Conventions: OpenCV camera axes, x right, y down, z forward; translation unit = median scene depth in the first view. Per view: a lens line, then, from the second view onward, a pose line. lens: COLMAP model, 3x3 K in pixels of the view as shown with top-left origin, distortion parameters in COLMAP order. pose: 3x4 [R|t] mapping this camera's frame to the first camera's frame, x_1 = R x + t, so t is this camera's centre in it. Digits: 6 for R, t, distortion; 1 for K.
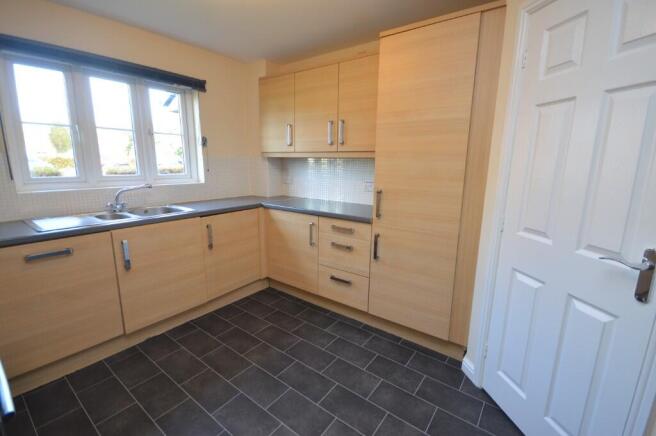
lens RADIAL K [[292.0, 0, 325.2], [0, 292.0, 219.0], [0, 0, 1]] dist [-0.002356, -0.000337]
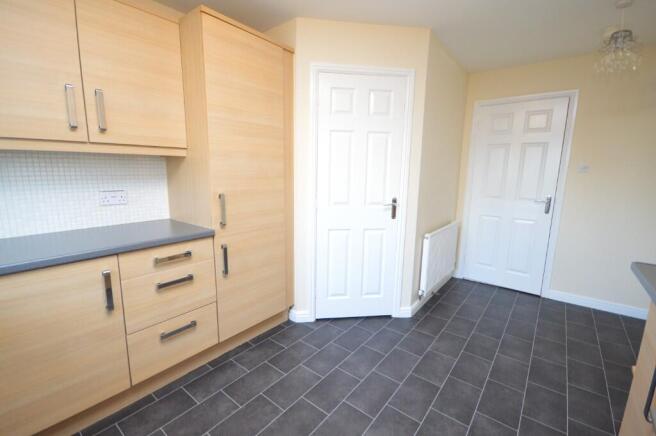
lens RADIAL K [[292.0, 0, 325.2], [0, 292.0, 219.0], [0, 0, 1]] dist [-0.002356, -0.000337]
pose [[0.023440, -0.182500, 0.982926, -0.567780], [0.180074, 0.967886, 0.175413, -0.106831], [-0.983374, 0.172888, 0.055551, 0.560917]]
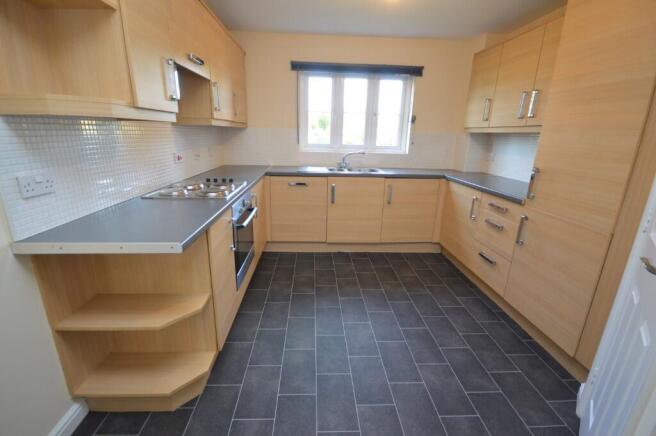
lens RADIAL K [[292.0, 0, 325.2], [0, 292.0, 219.0], [0, 0, 1]] dist [-0.002356, -0.000337]
pose [[0.639267, 0.220701, -0.736633, 0.395704], [-0.165913, 0.974953, 0.148120, 0.022516], [0.750873, 0.027529, 0.659873, -0.069039]]
